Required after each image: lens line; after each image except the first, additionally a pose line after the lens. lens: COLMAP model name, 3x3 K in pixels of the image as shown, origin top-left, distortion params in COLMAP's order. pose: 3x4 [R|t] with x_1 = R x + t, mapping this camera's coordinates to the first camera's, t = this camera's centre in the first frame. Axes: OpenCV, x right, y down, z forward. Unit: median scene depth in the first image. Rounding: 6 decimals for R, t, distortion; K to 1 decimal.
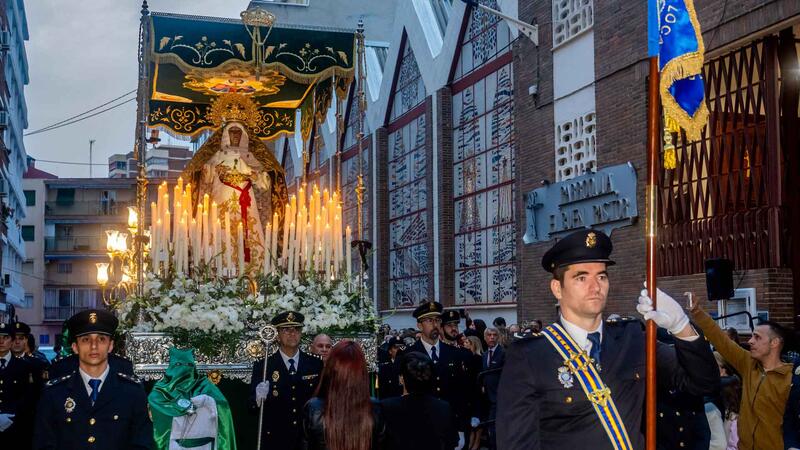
lens RADIAL K [[998.4, 0, 398.7], [0, 998.4, 260.7], [0, 0, 1]] dist [0.003957, 0.004510]
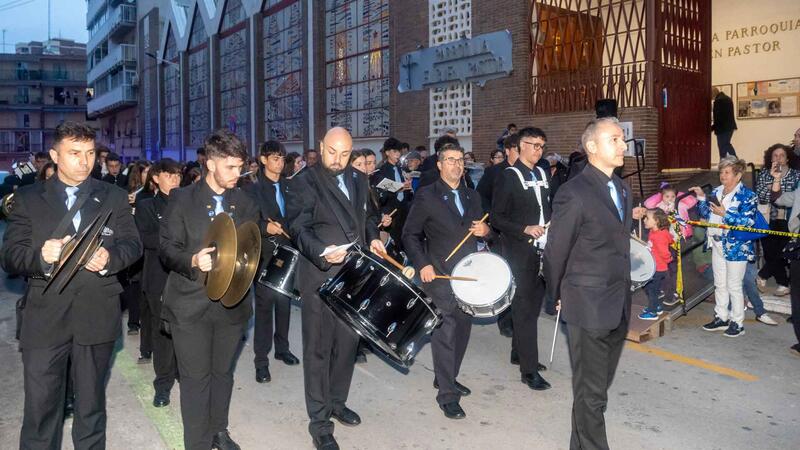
lens RADIAL K [[574.9, 0, 399.5], [0, 574.9, 179.5], [0, 0, 1]] dist [-0.064712, 0.032808]
pose [[0.950631, -0.009068, 0.310190, -0.108625], [-0.022674, 0.994871, 0.098575, 0.021864], [-0.309493, -0.100742, 0.945550, 0.221834]]
